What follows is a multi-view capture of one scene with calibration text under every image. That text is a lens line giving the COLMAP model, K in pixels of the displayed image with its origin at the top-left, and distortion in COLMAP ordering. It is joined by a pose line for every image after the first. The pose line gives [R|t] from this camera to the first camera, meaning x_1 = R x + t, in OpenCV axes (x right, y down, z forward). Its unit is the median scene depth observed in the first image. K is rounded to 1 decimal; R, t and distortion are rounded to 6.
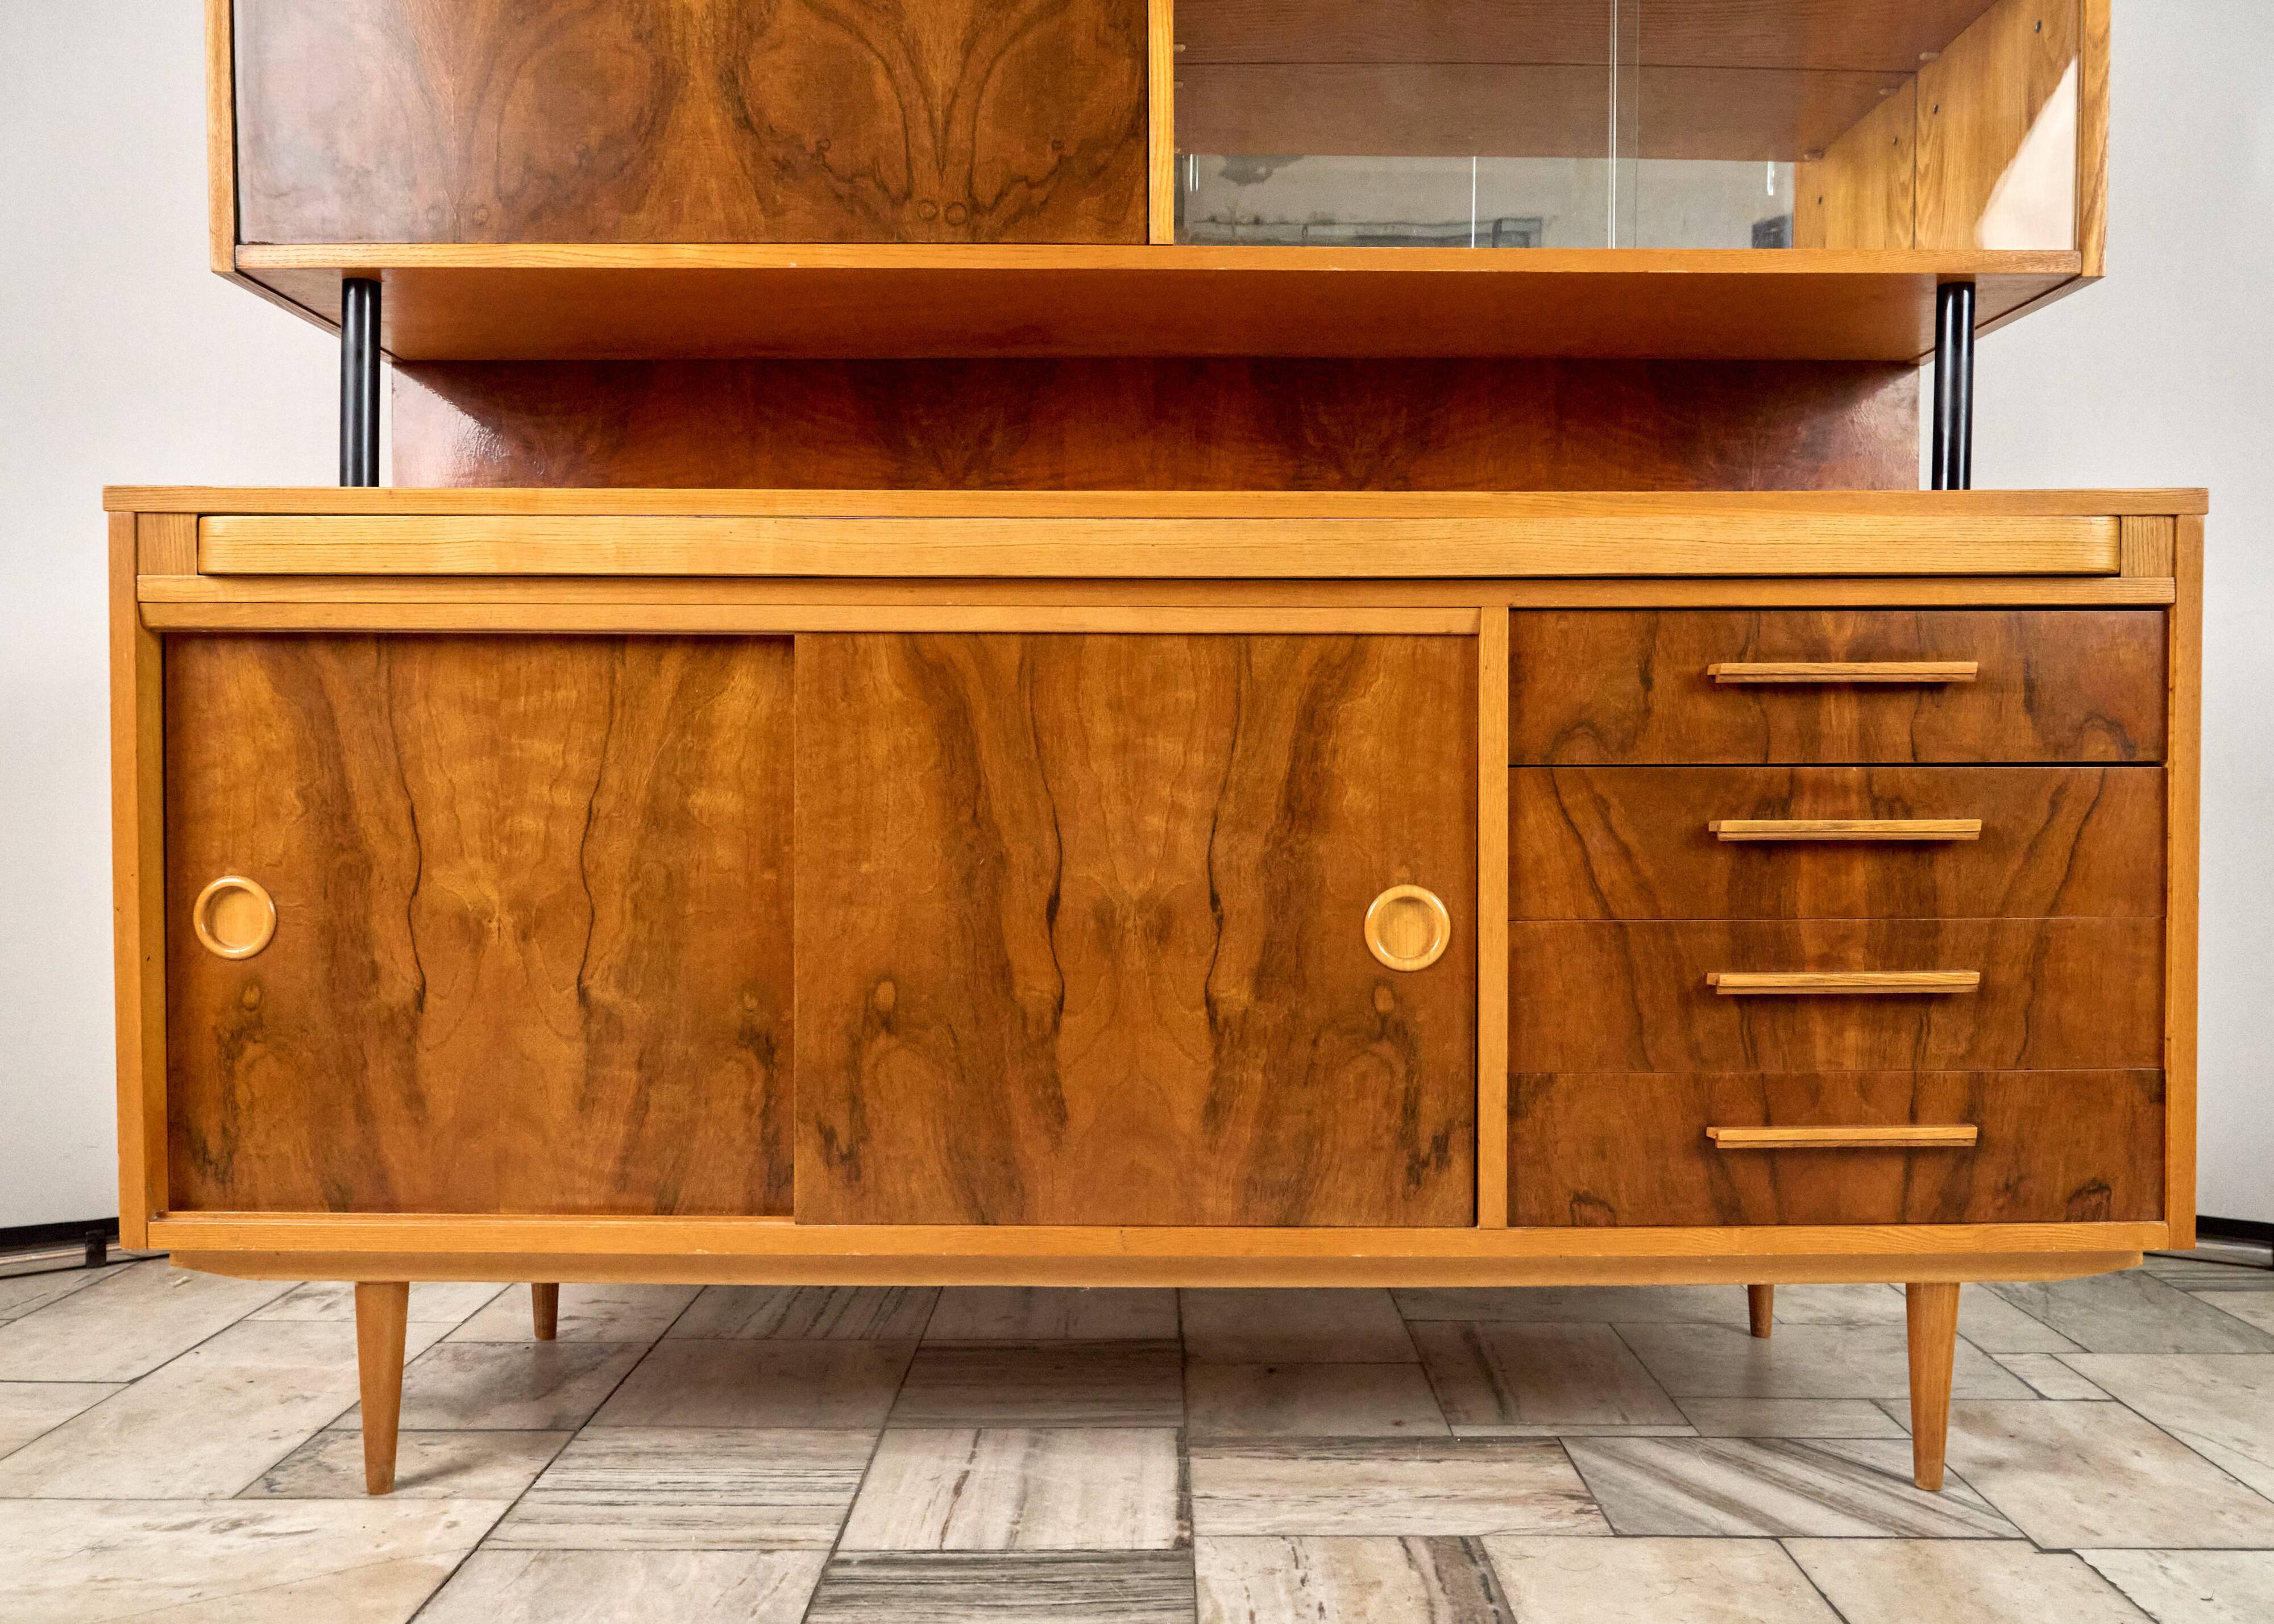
lens RADIAL K [[1874.5, 0, 1145.7], [0, 1874.5, 840.4], [0, 0, 1]] dist [-0.010431, 0.003273]
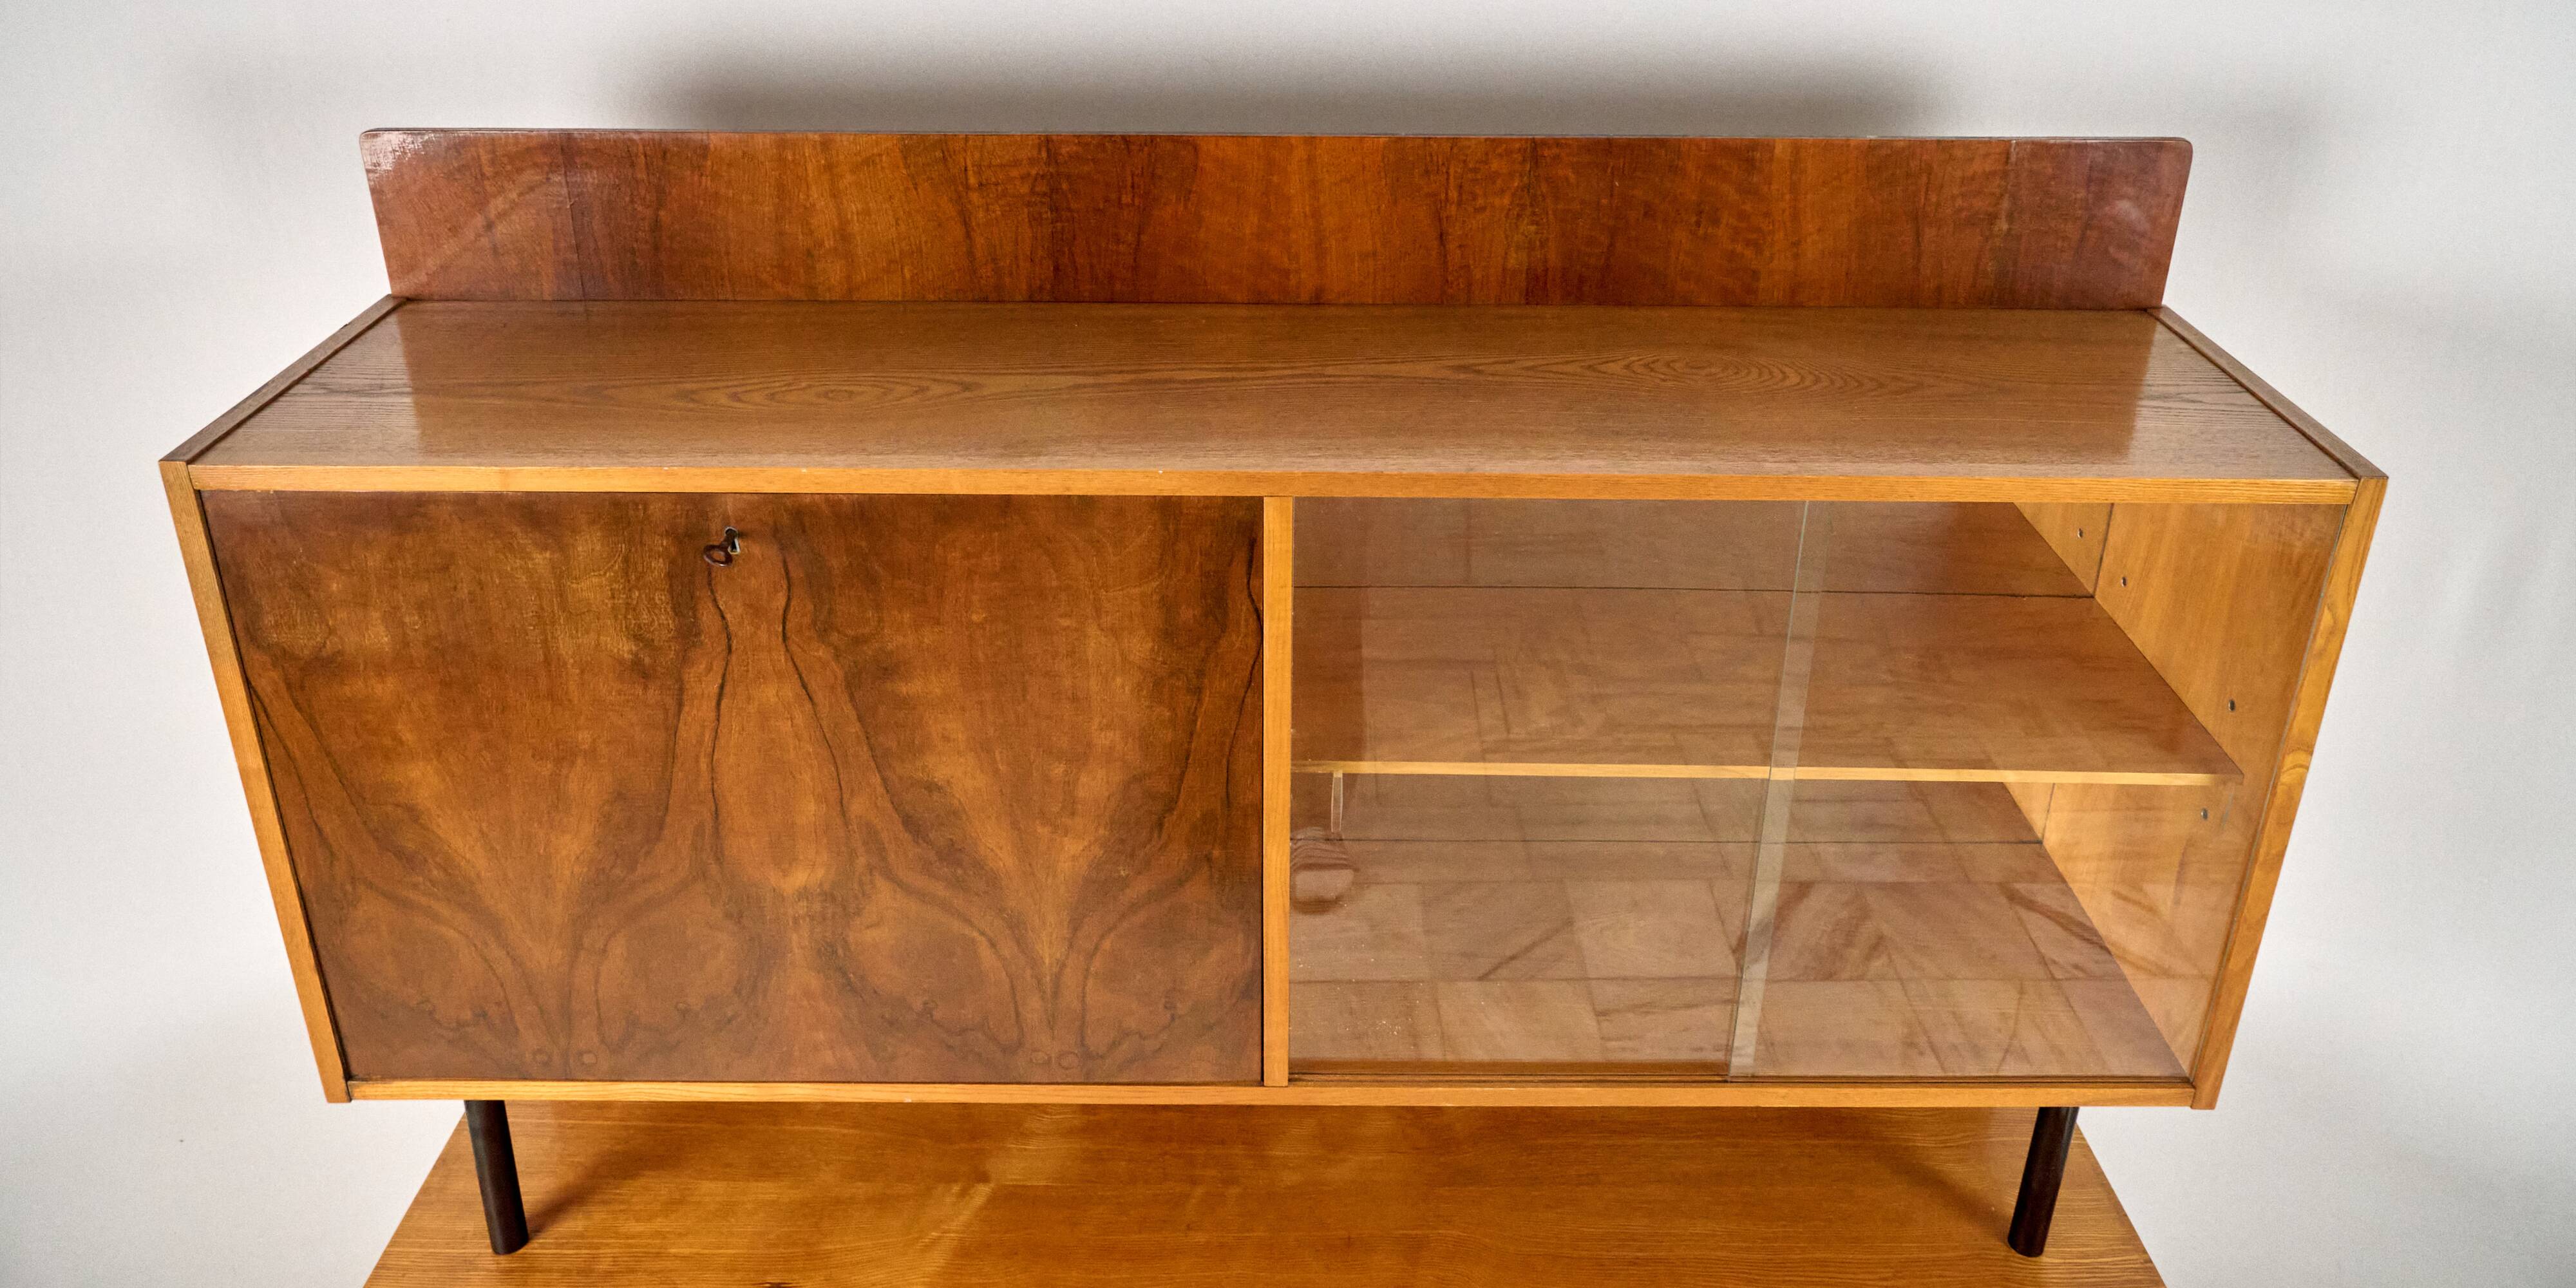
lens RADIAL K [[1845.3, 0, 1286.8], [0, 1845.3, 467.1], [0, 0, 1]] dist [-0.010184, -0.001495]
pose [[0.999972, 0.007158, 0.002306, 0.010563], [-0.007506, 0.930774, 0.365517, -1.072810], [0.000470, -0.365524, 0.930802, 0.225300]]
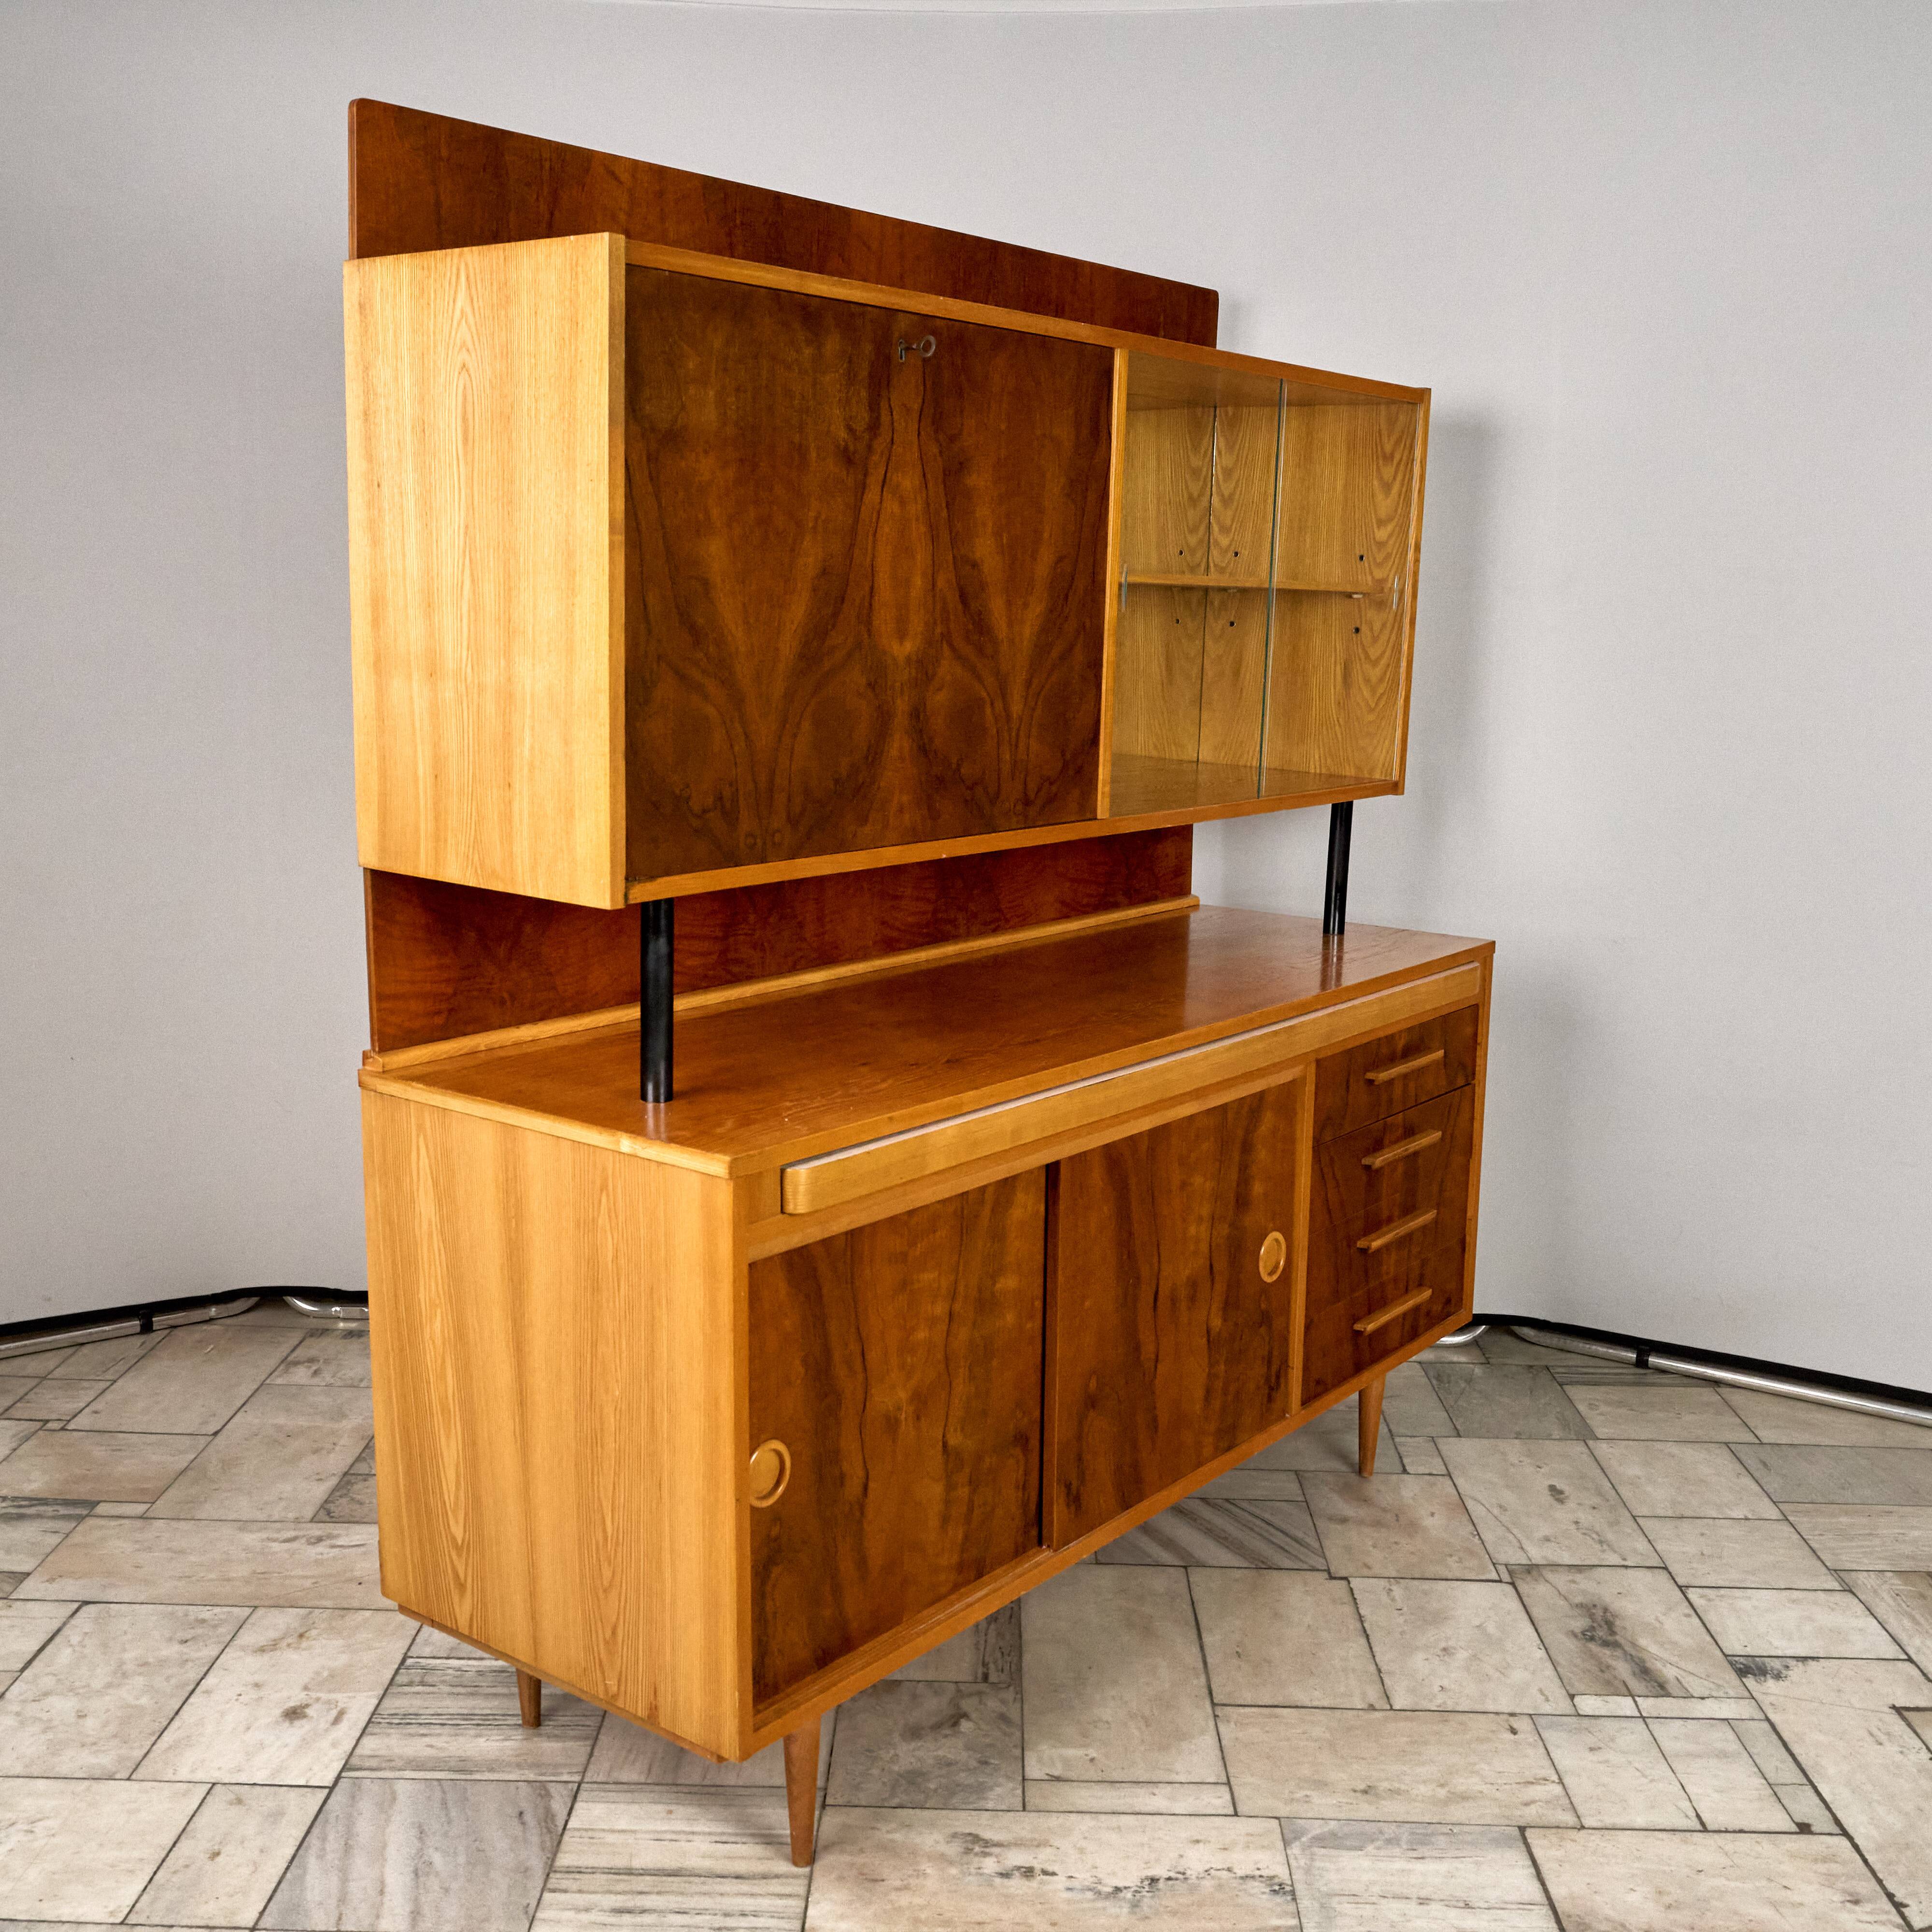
lens RADIAL K [[2110.5, 0, 966.0], [0, 2110.5, 966.0], [0, 0, 1]] dist [-0.003783, -0.013637]
pose [[0.617357, -0.129380, 0.775971, -1.442871], [0.008637, 0.987439, 0.157767, -0.504222], [-0.786635, -0.090697, 0.610720, 0.095176]]
